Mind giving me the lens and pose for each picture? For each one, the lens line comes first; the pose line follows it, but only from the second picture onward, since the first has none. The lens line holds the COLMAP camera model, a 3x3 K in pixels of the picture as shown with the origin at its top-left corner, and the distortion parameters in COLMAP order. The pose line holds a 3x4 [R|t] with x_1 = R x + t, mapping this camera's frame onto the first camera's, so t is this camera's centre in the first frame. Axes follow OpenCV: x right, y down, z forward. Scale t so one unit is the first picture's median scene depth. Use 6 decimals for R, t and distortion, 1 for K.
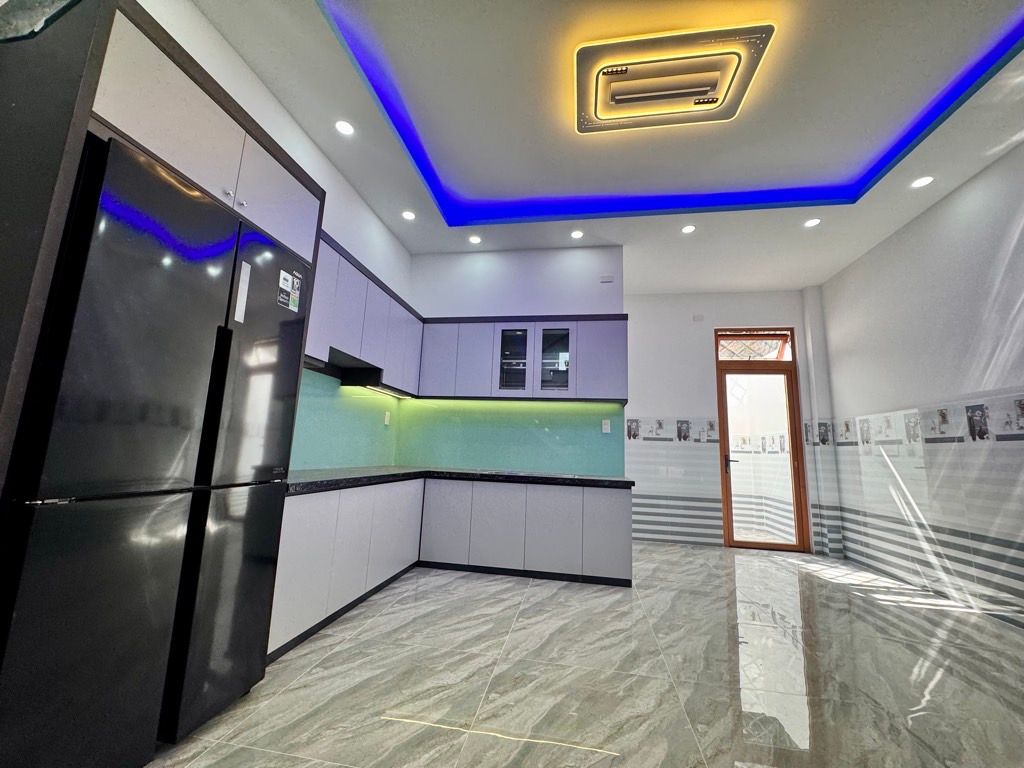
lens RADIAL K [[408.6, 0, 509.9], [0, 408.6, 382.8], [0, 0, 1]] dist [-0.003177, -0.000224]
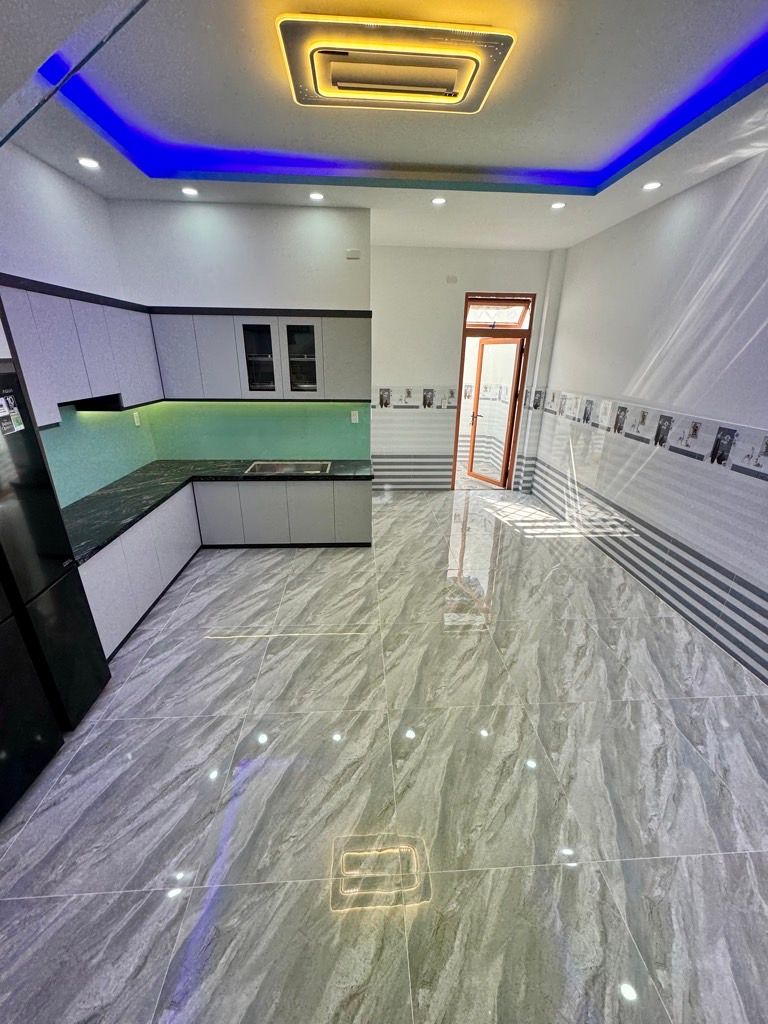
lens RADIAL K [[408.6, 0, 384.0], [0, 408.6, 512.0], [0, 0, 1]] dist [-0.003177, -0.000224]
pose [[0.973091, -0.109083, 0.202967, 0.059688], [-0.012268, 0.855069, 0.518369, -0.254104], [-0.230096, -0.506910, 0.830722, -0.076108]]
